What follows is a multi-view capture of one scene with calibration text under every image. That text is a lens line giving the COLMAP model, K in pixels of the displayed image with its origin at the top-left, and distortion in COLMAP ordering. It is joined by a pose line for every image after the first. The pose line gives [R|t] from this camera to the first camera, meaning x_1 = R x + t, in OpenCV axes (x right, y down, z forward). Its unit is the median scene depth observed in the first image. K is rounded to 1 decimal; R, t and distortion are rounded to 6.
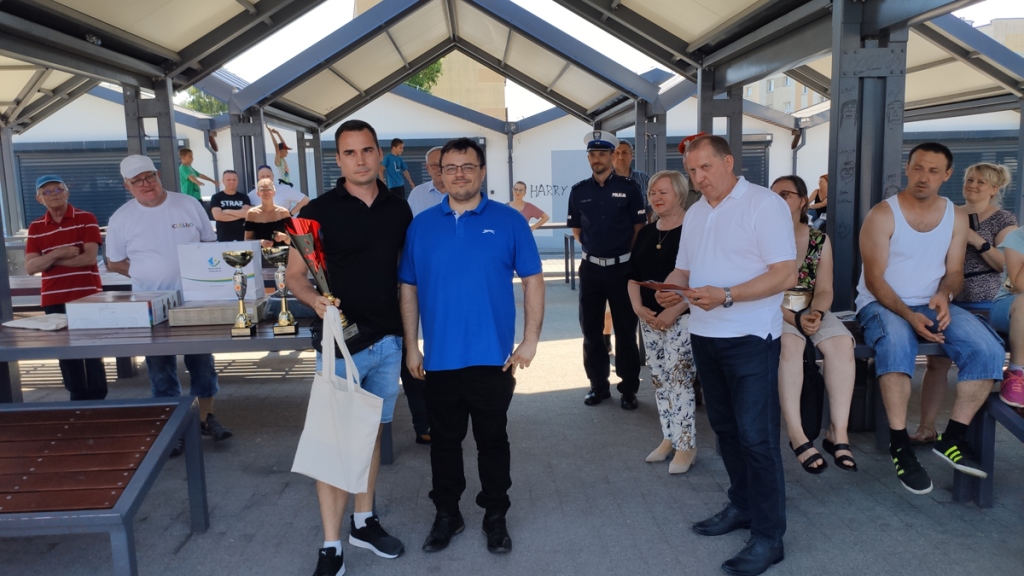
lens RADIAL K [[760.4, 0, 516.1], [0, 760.4, 286.8], [0, 0, 1]] dist [0.087292, -0.118465]
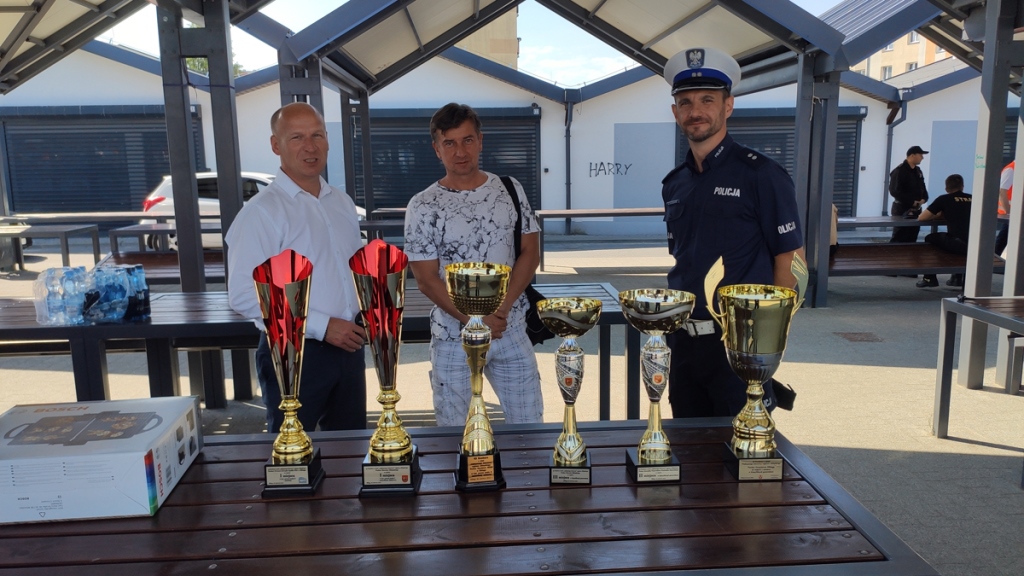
lens RADIAL K [[760.4, 0, 518.9], [0, 760.4, 296.1], [0, 0, 1]] dist [0.087292, -0.118465]
pose [[0.999804, 0.008150, 0.018021, -0.196259], [-0.008841, 0.999215, 0.038625, -0.032926], [-0.017693, -0.038776, 0.999091, 0.289220]]
